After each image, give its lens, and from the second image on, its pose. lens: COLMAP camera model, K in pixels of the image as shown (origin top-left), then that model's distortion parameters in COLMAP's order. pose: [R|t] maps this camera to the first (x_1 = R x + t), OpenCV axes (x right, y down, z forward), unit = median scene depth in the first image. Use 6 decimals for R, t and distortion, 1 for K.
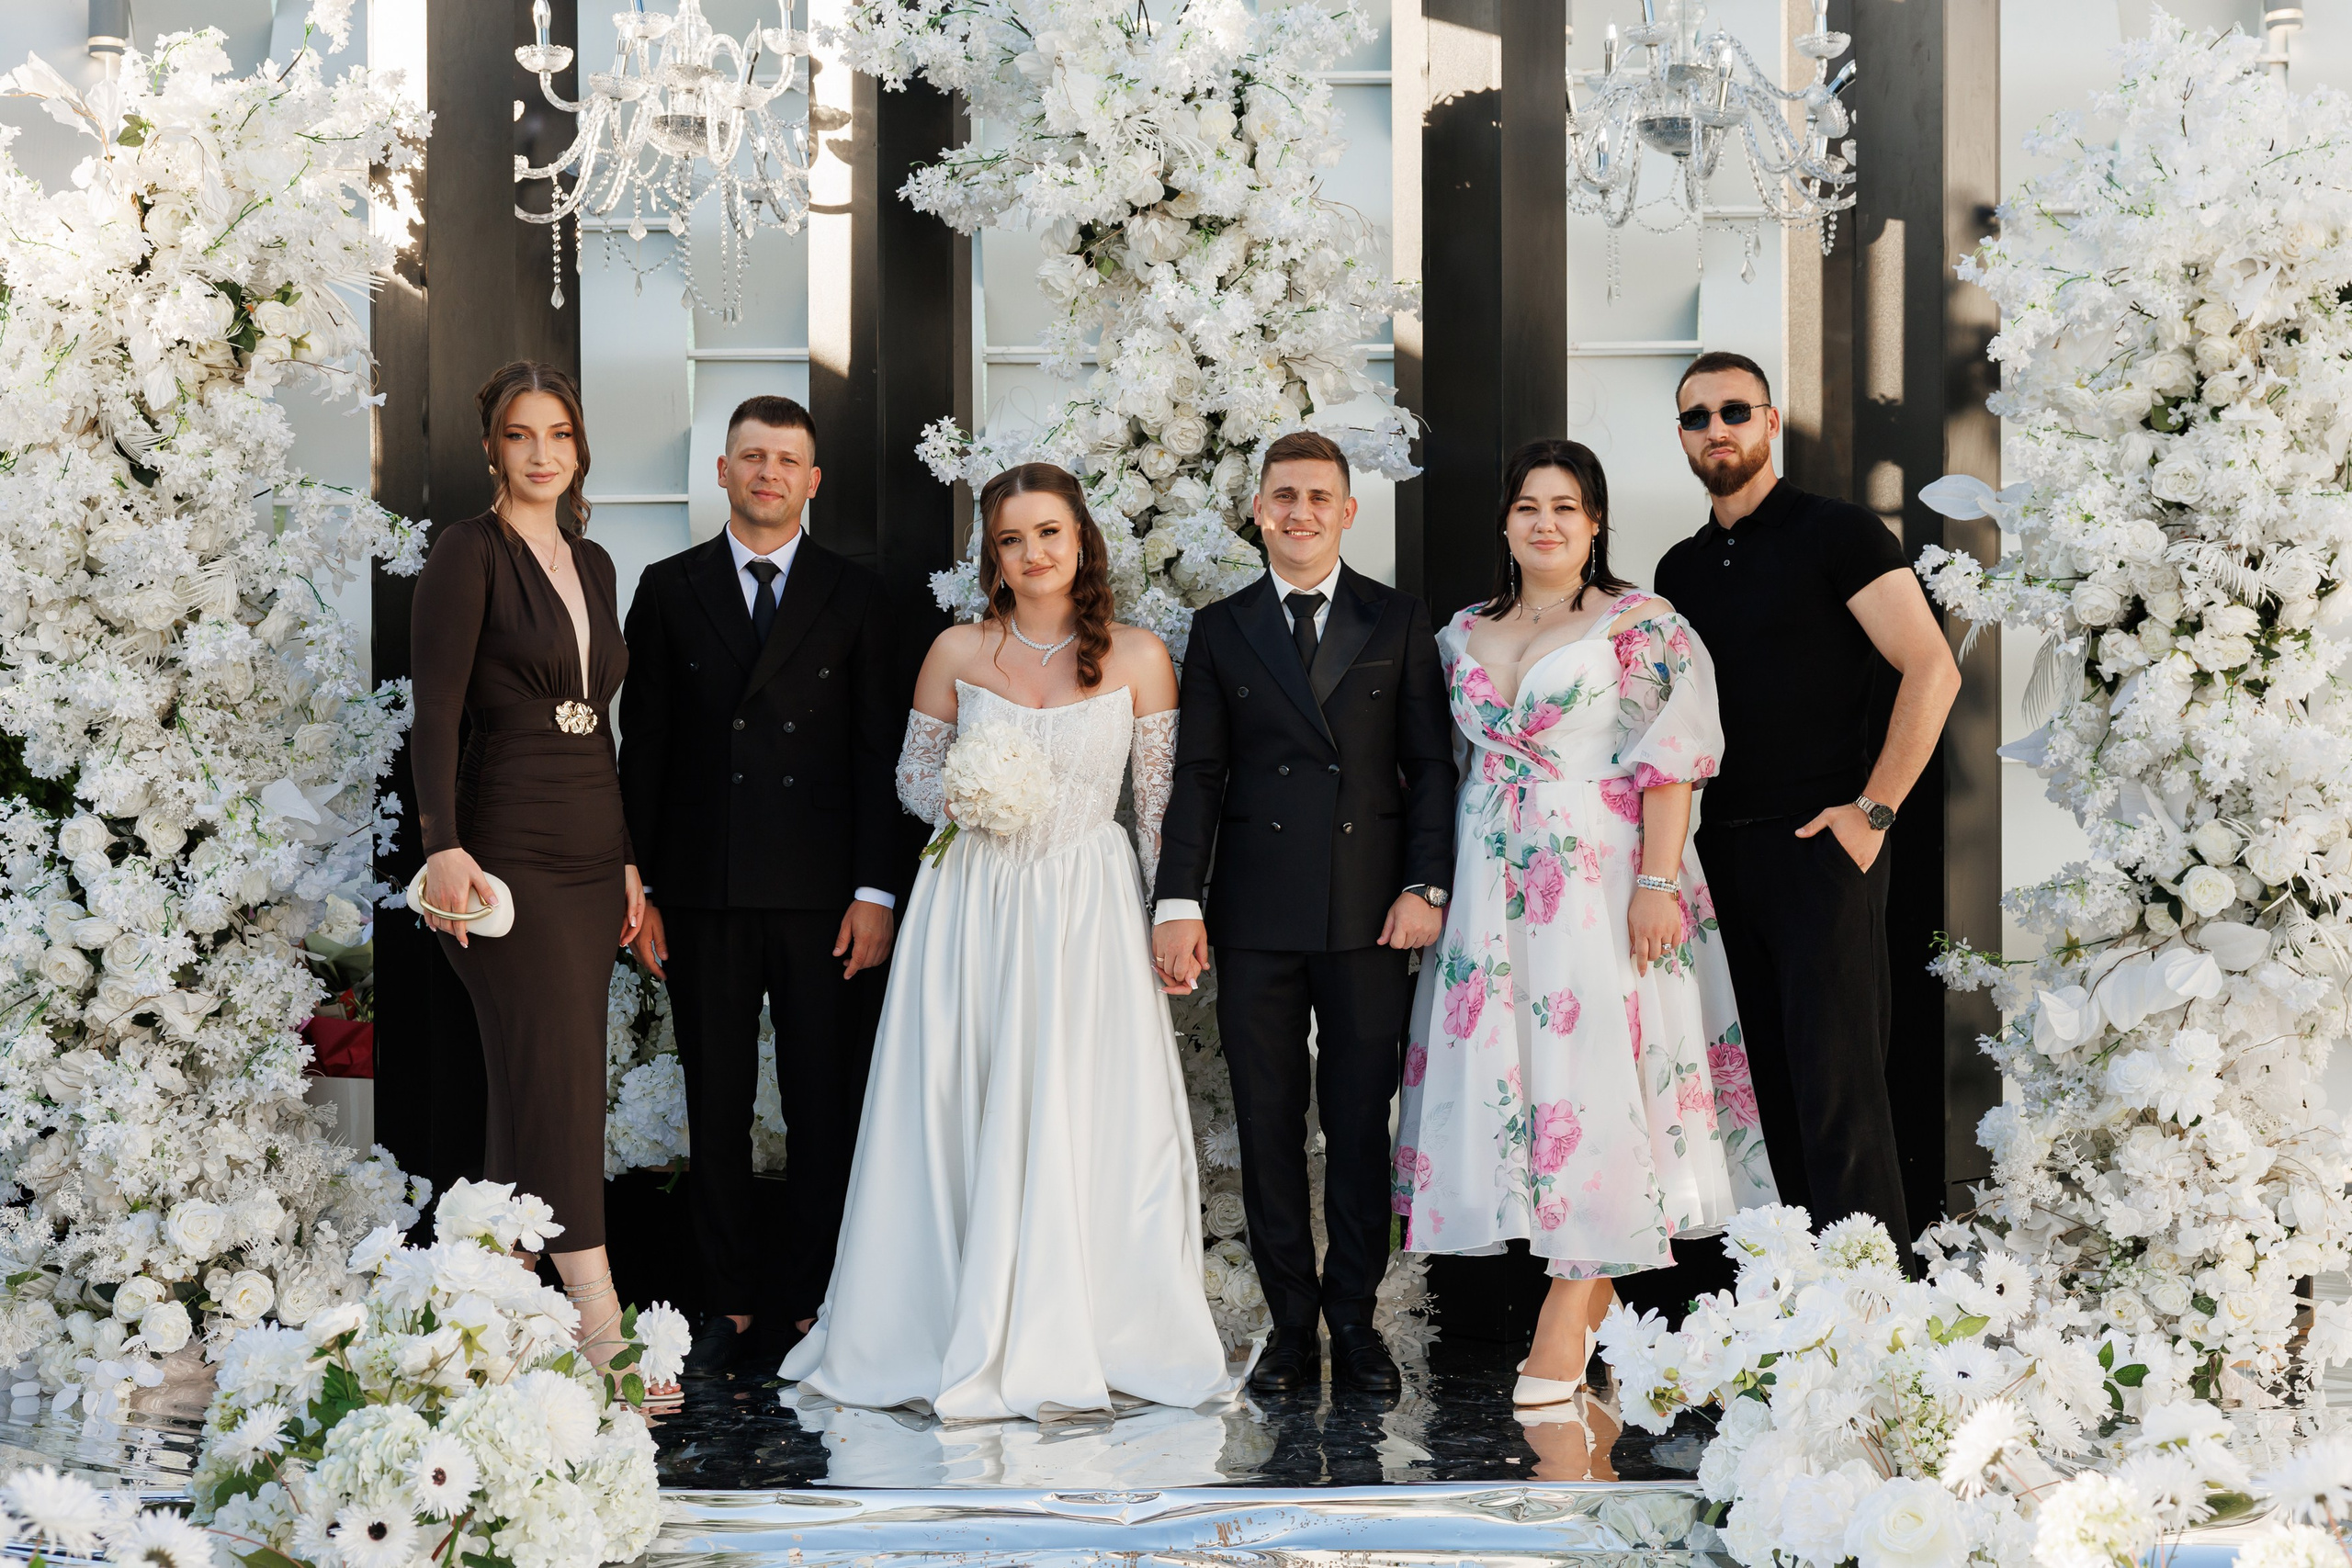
lens RADIAL K [[4992.5, 0, 1236.1], [0, 4992.5, 772.1], [0, 0, 1]] dist [0.110208, -1.315621]
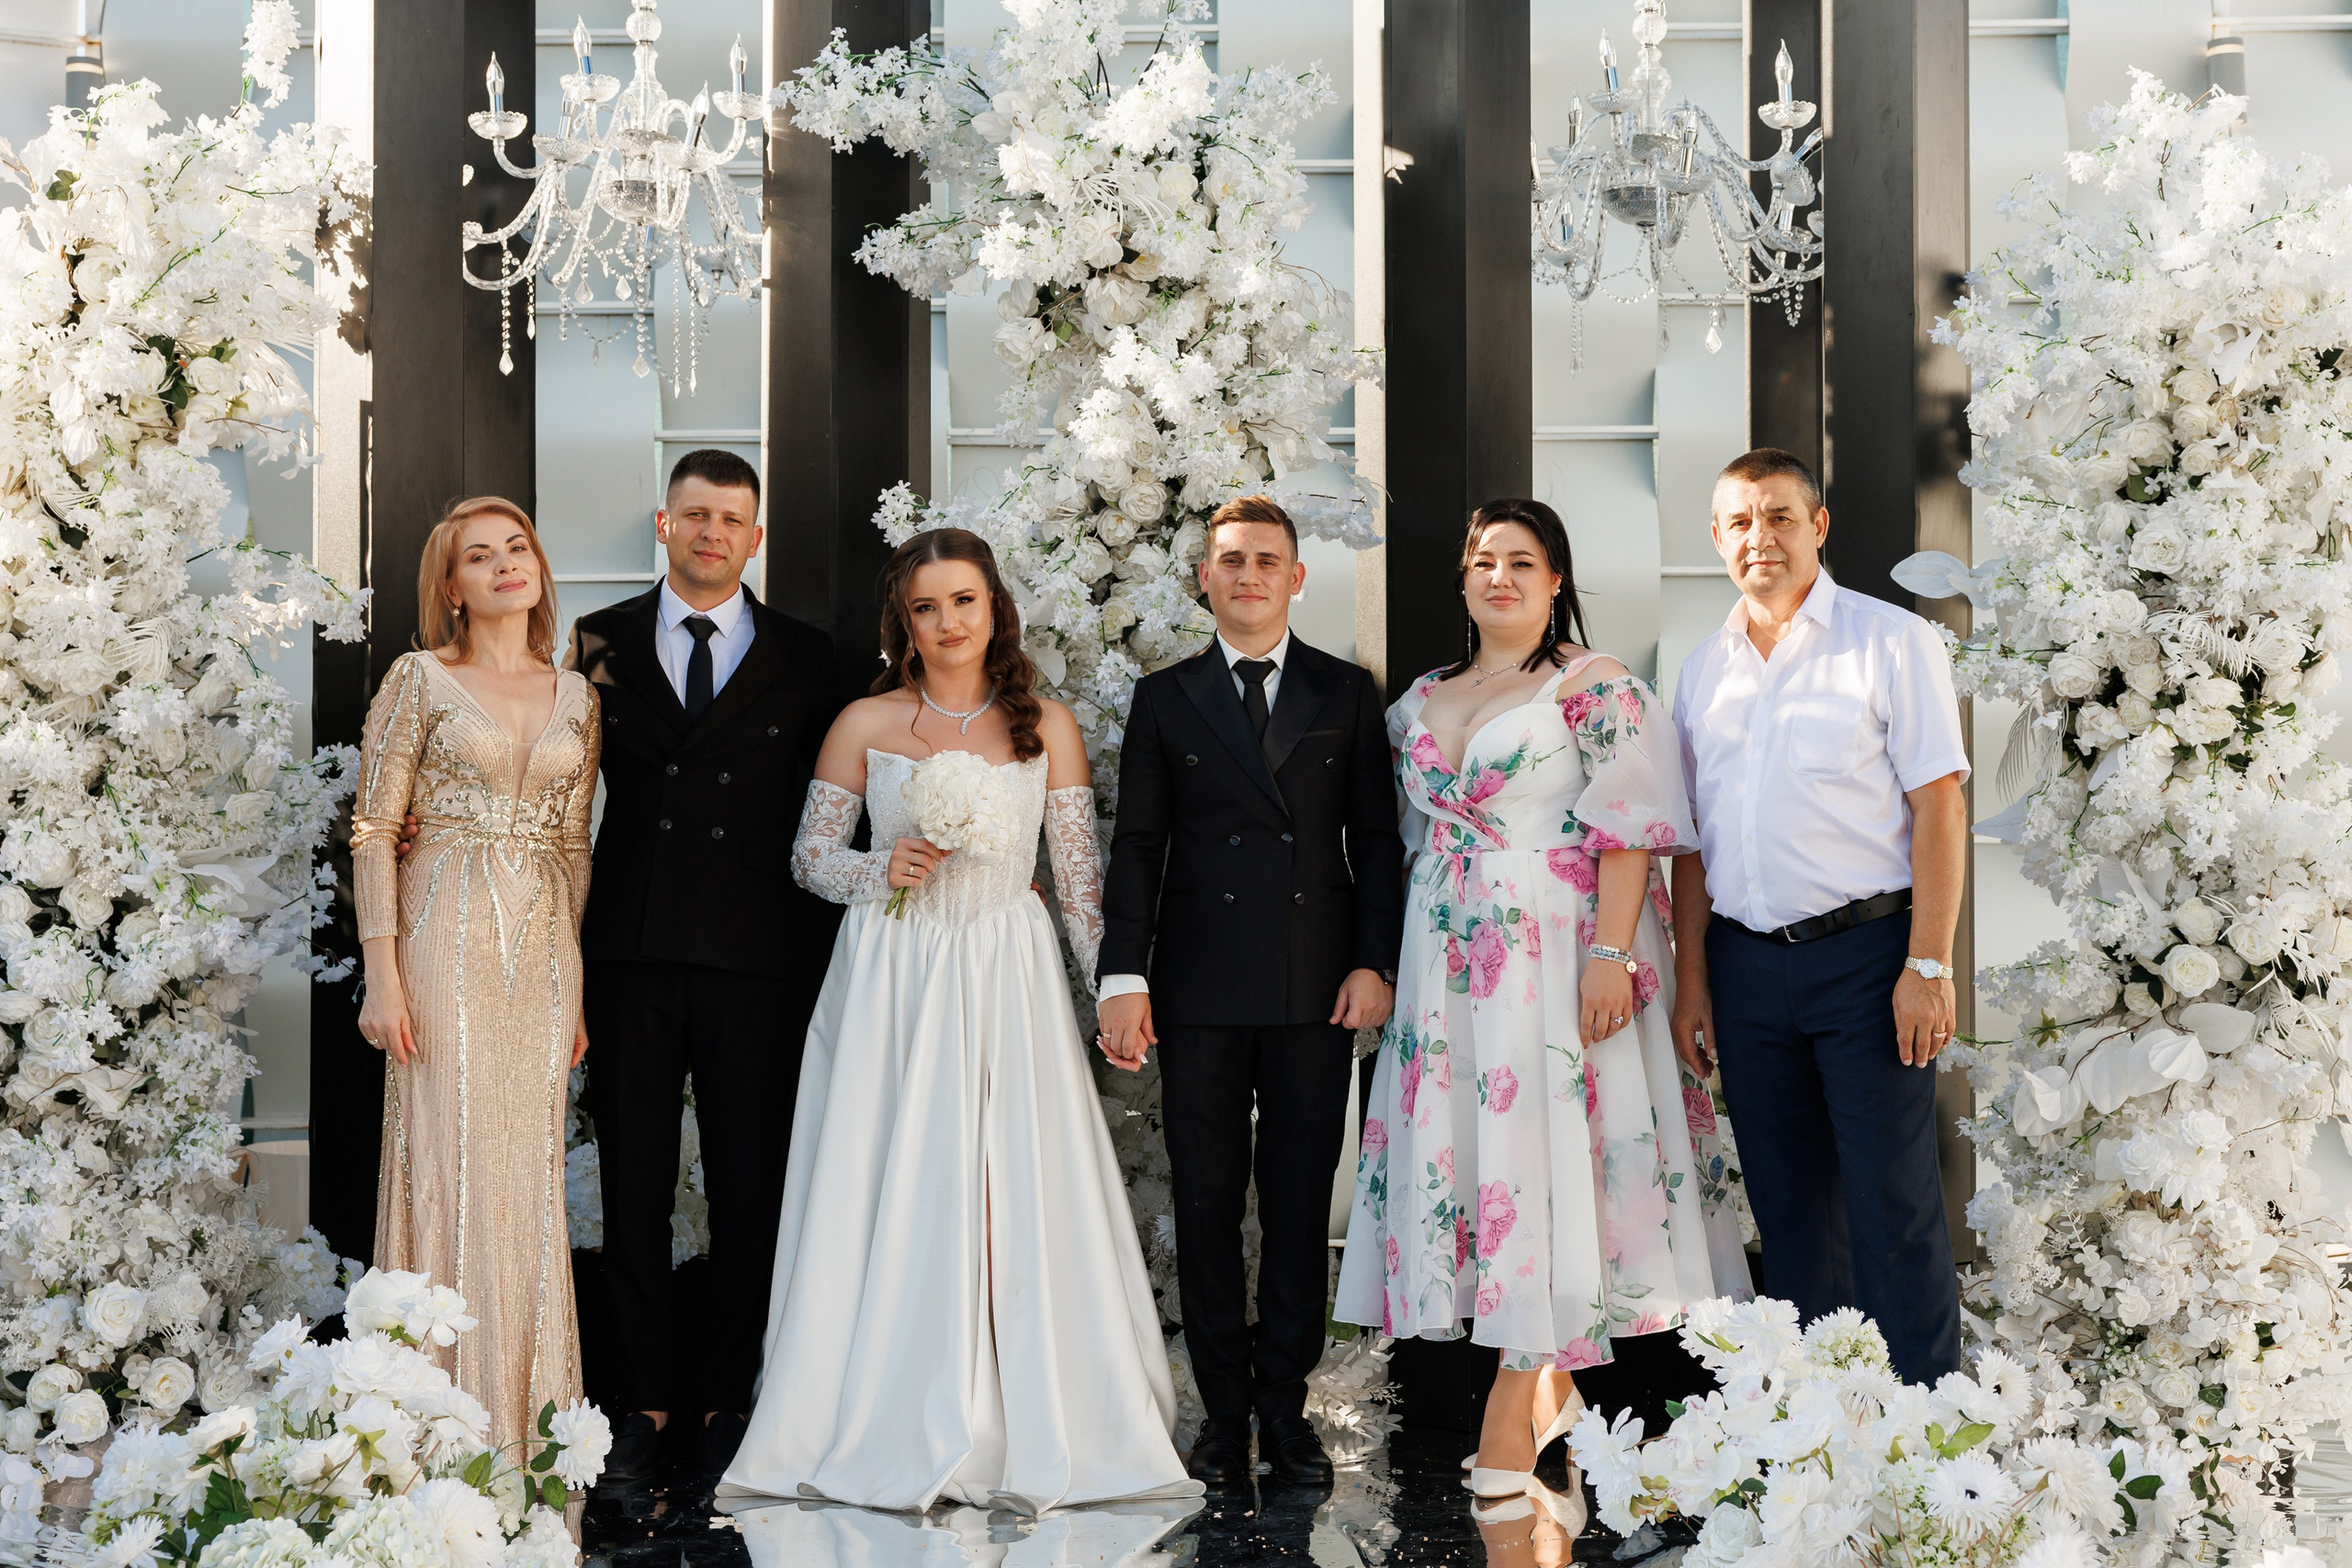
lens RADIAL K [[4373.2, 0, 1243.7], [0, 4373.2, 679.1], [0, 0, 1]] dist [-0.003849, 0.013360]
pose [[0.999972, 0.003655, 0.006502, 0.004003], [-0.003379, 0.999117, -0.041884, 0.003310], [-0.006649, 0.041861, 0.999101, 0.147003]]
